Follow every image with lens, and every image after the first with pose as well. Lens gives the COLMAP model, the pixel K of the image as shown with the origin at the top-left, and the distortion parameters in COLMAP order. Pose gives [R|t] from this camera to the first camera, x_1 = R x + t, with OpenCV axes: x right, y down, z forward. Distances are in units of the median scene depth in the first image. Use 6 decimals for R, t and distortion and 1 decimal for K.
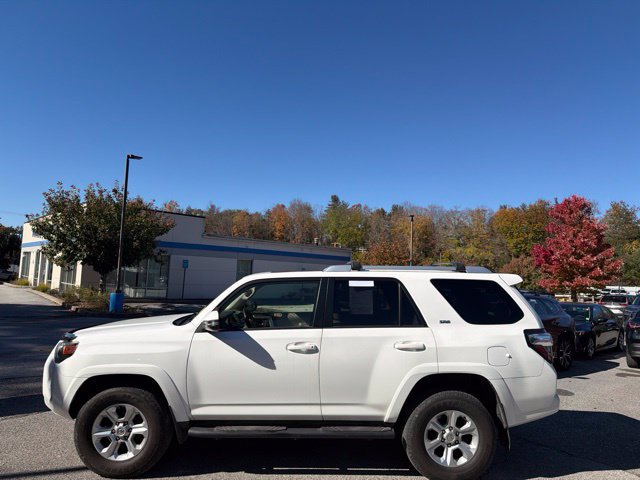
lens RADIAL K [[458.2, 0, 322.9], [0, 458.2, 238.8], [0, 0, 1]] dist [0.056662, -0.072140]
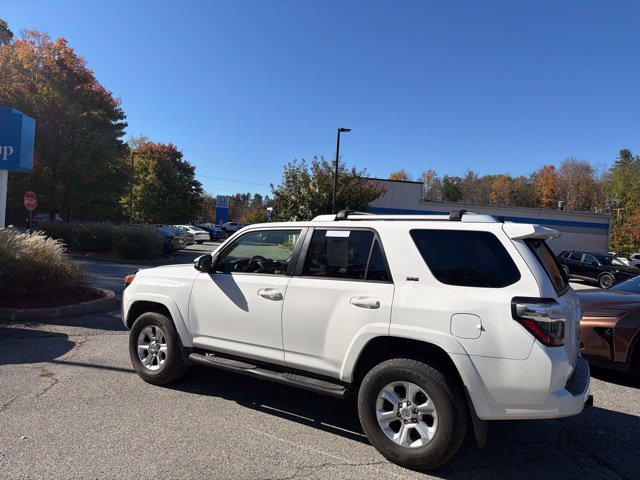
lens RADIAL K [[458.2, 0, 311.4], [0, 458.2, 225.8], [0, 0, 1]] dist [0.056662, -0.072140]
pose [[0.831687, 0.004394, -0.555228, 0.596349], [0.017297, 0.999278, 0.033818, 0.052752], [0.554976, -0.037730, 0.831011, 0.208346]]
